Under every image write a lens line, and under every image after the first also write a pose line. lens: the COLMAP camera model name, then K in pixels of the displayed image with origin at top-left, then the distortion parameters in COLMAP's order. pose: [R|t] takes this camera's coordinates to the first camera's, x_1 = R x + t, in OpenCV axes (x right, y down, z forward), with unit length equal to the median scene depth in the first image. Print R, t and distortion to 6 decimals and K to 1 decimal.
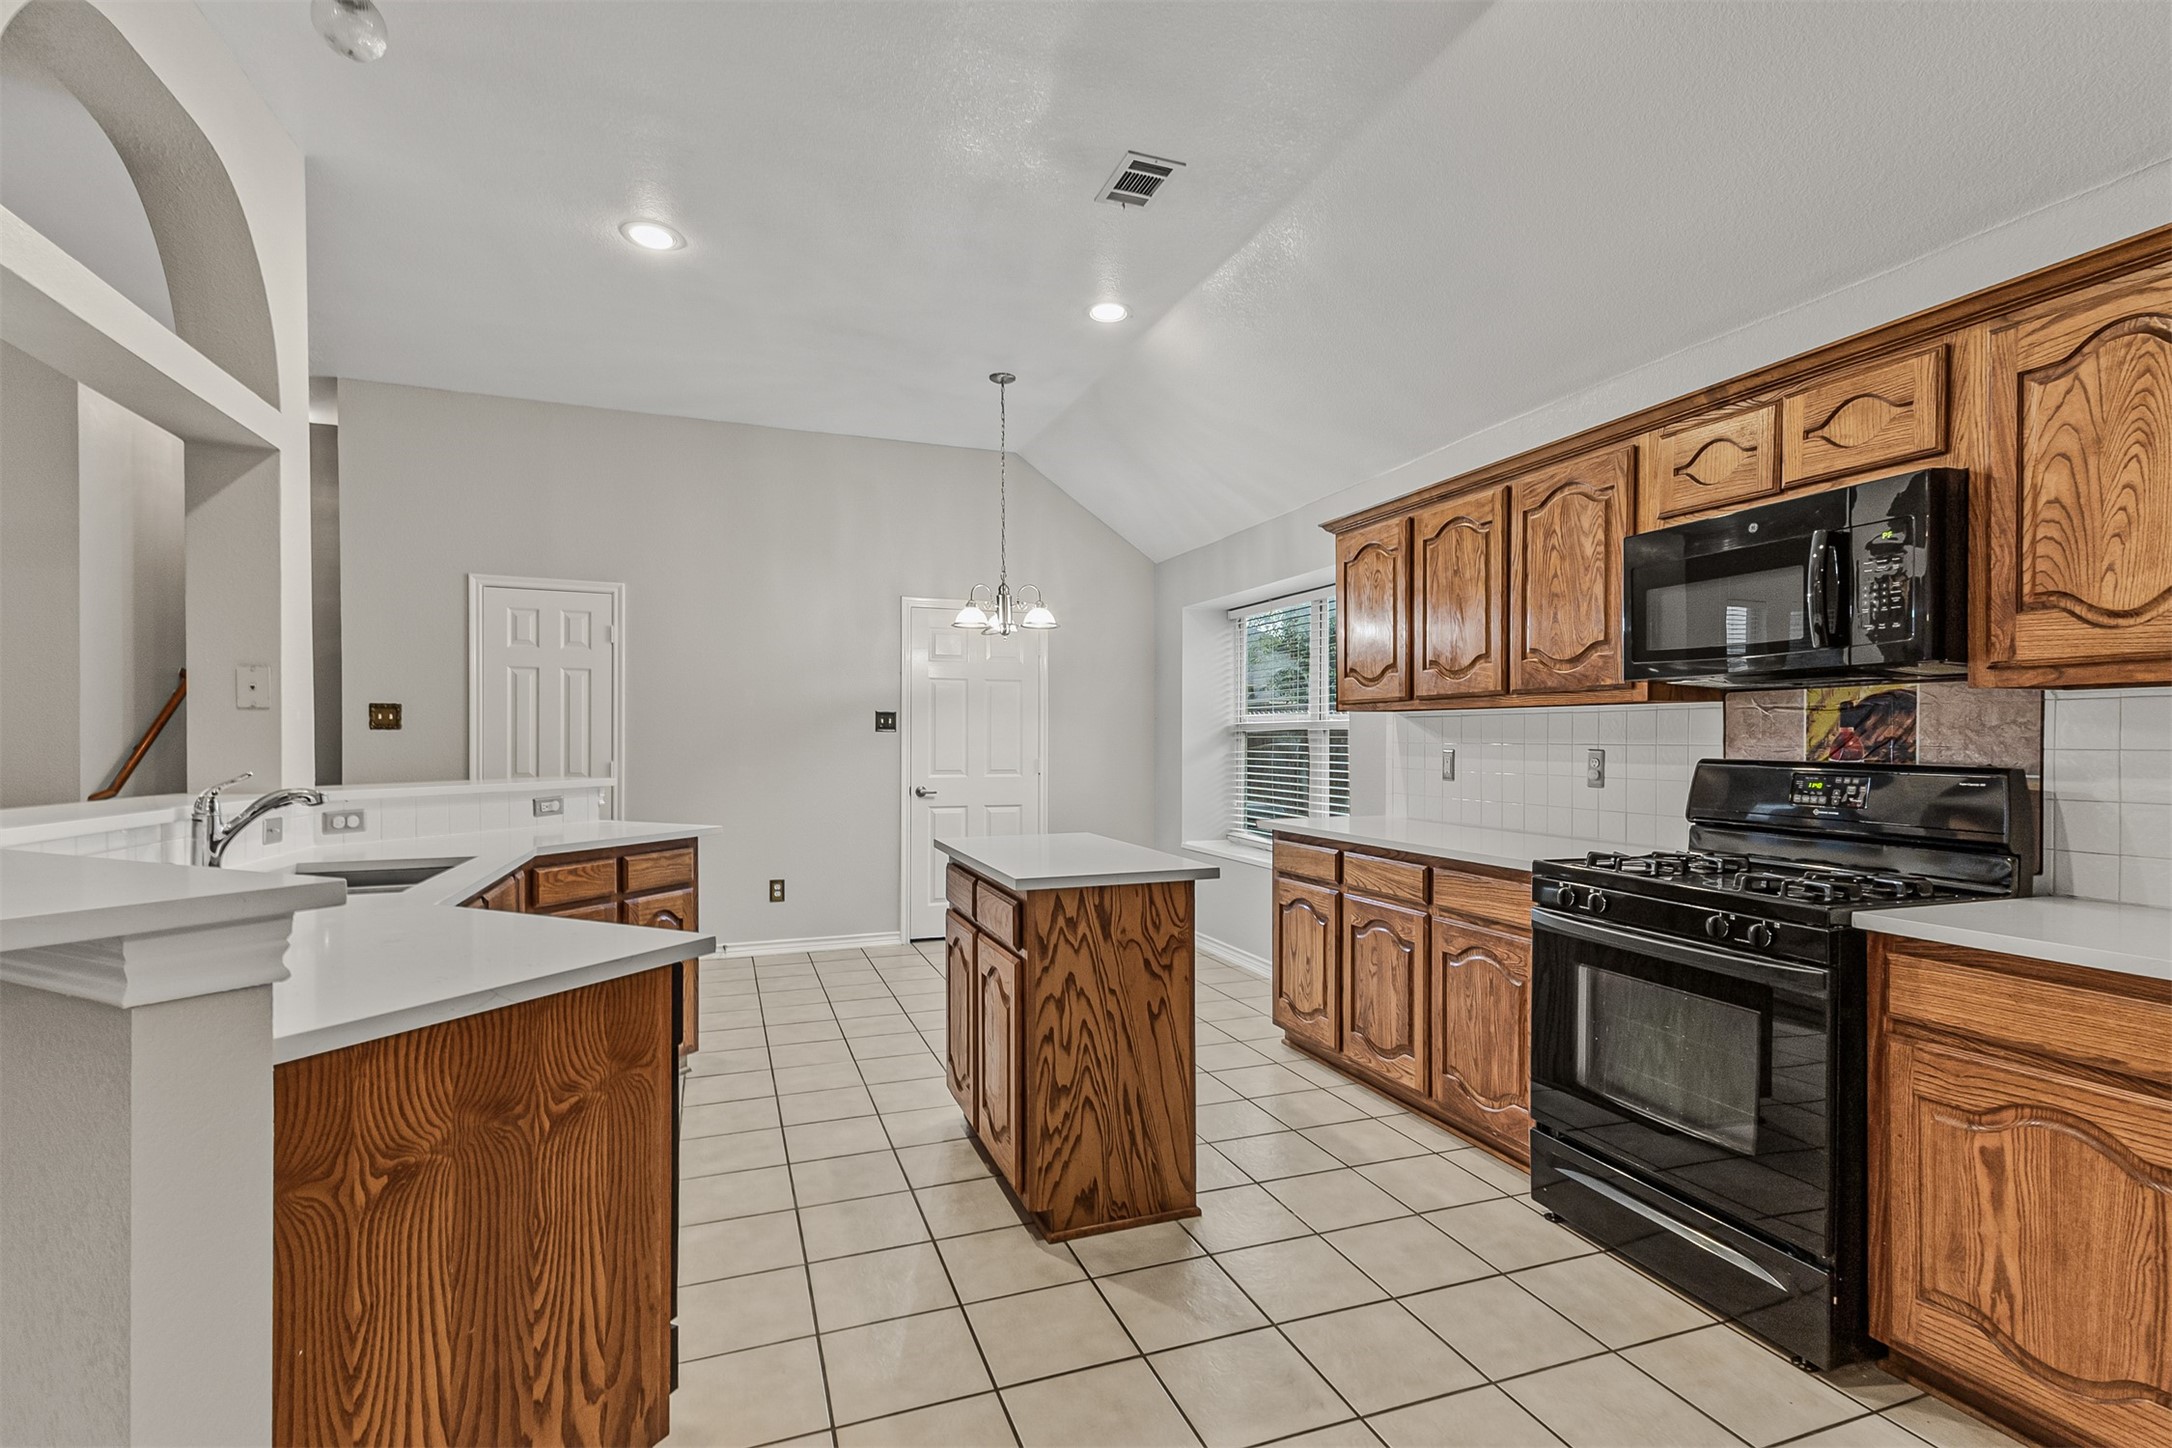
lens RADIAL K [[1007.5, 0, 1117.6], [0, 1007.5, 749.1], [0, 0, 1]] dist [0.024735, -0.005876]
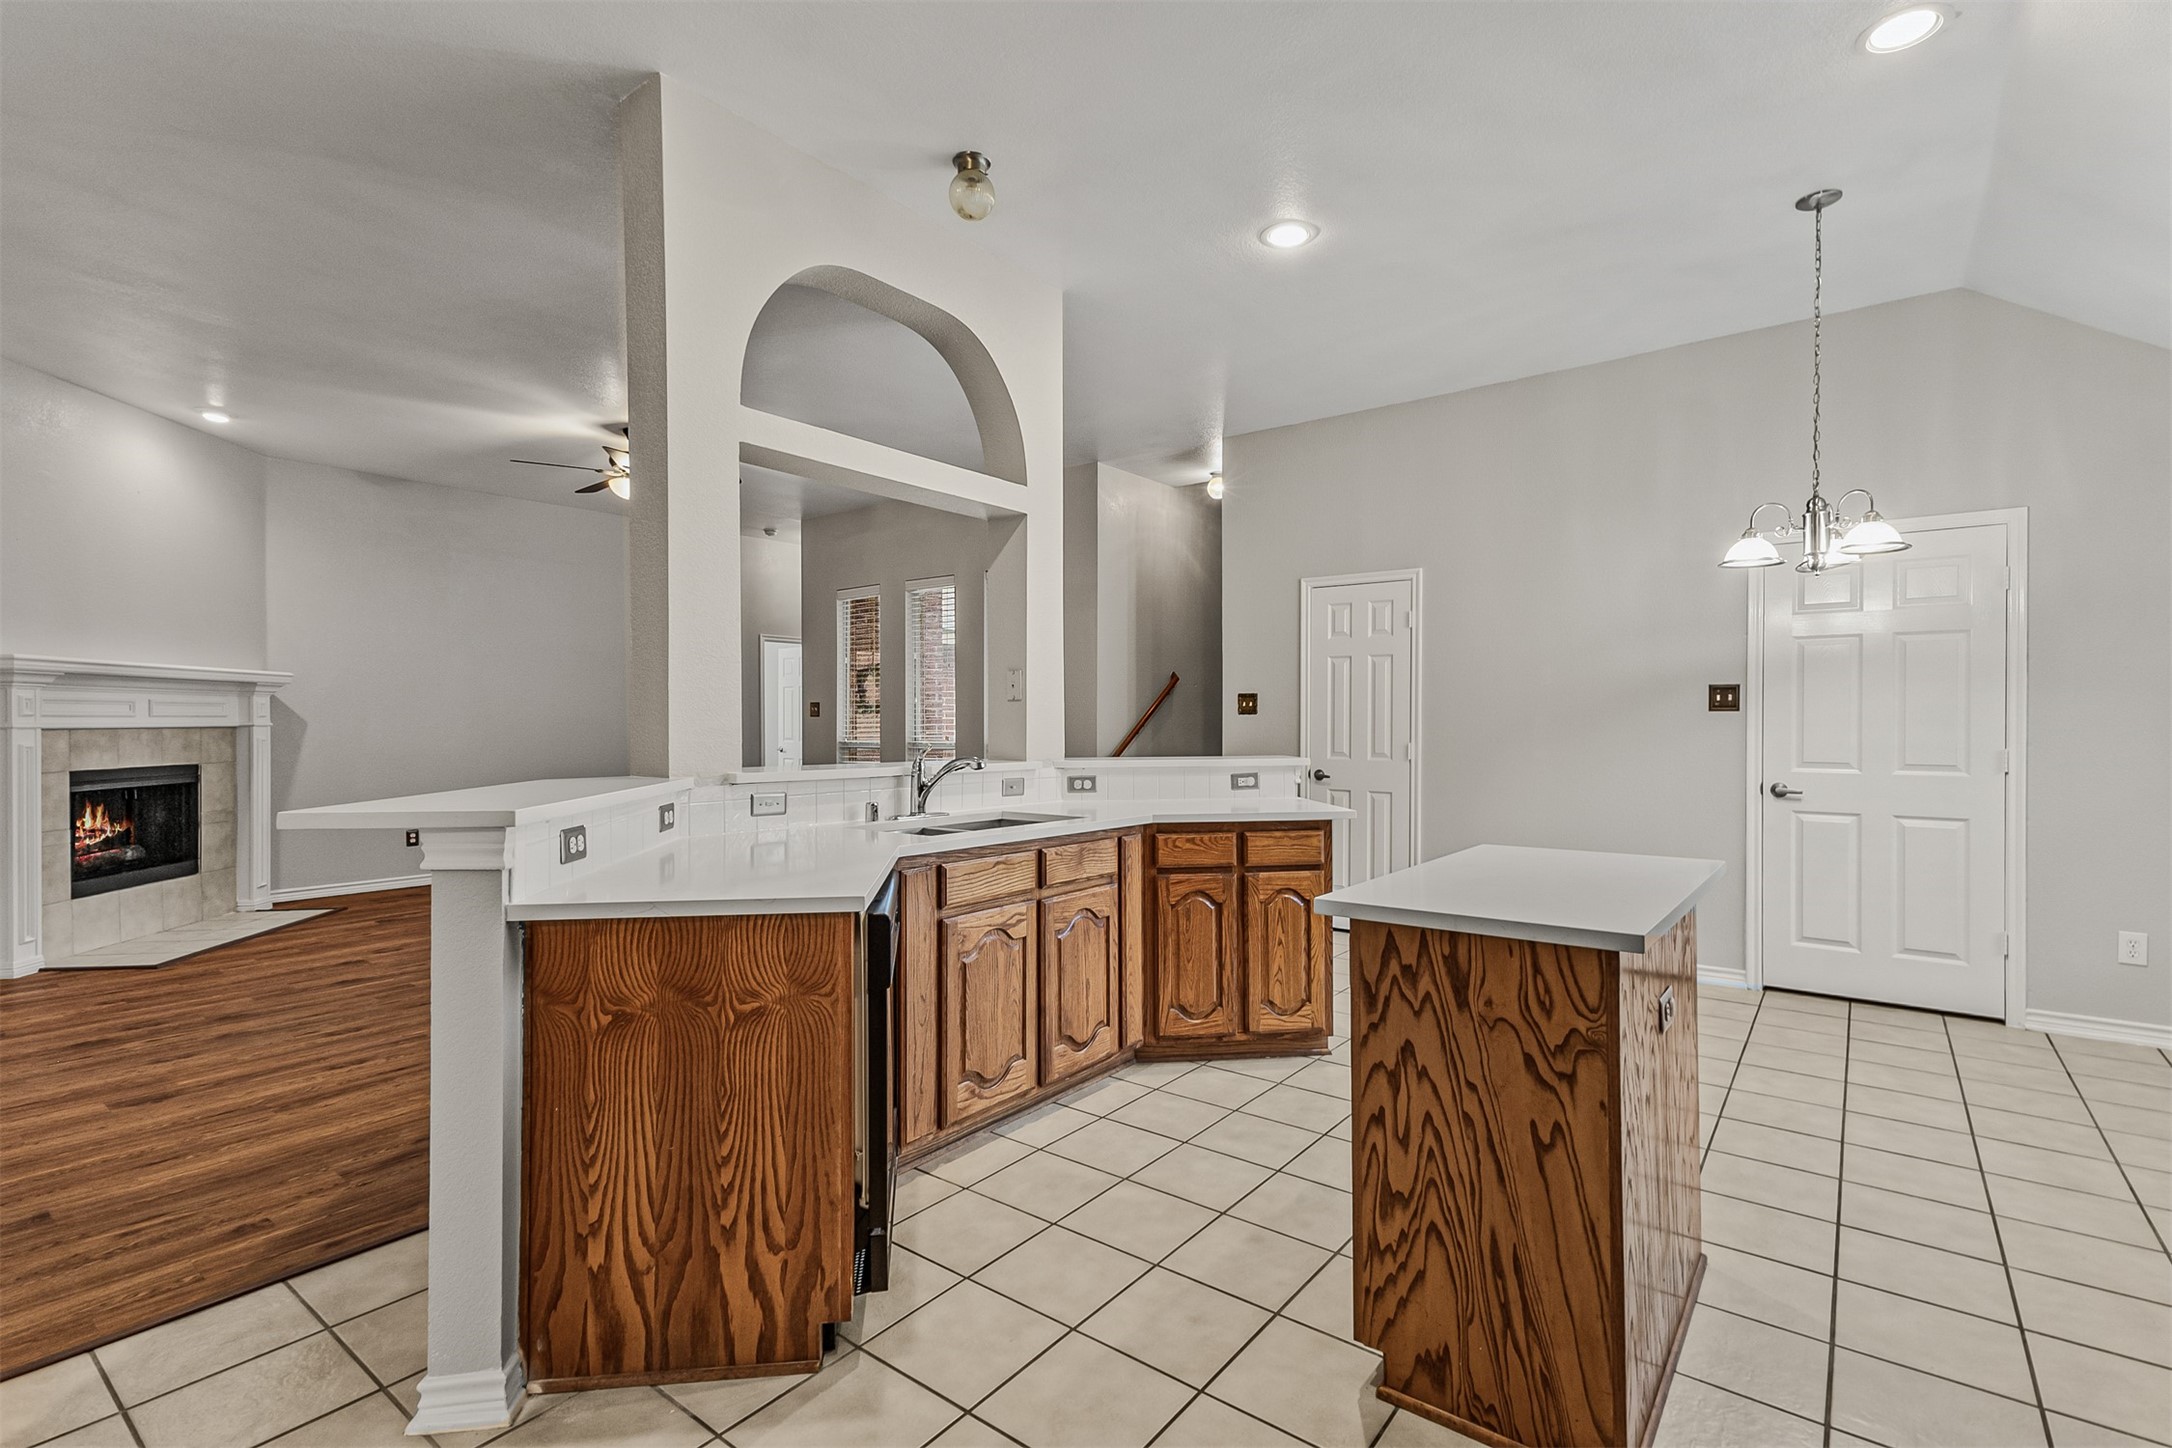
lens RADIAL K [[1007.5, 0, 1087.1], [0, 1007.5, 729.7], [0, 0, 1]] dist [0.024735, -0.005876]
pose [[0.516760, 0.005755, -0.856111, 0.452789], [-0.008061, 0.999966, 0.001856, -0.002610], [0.856093, 0.005942, 0.516788, 0.417596]]
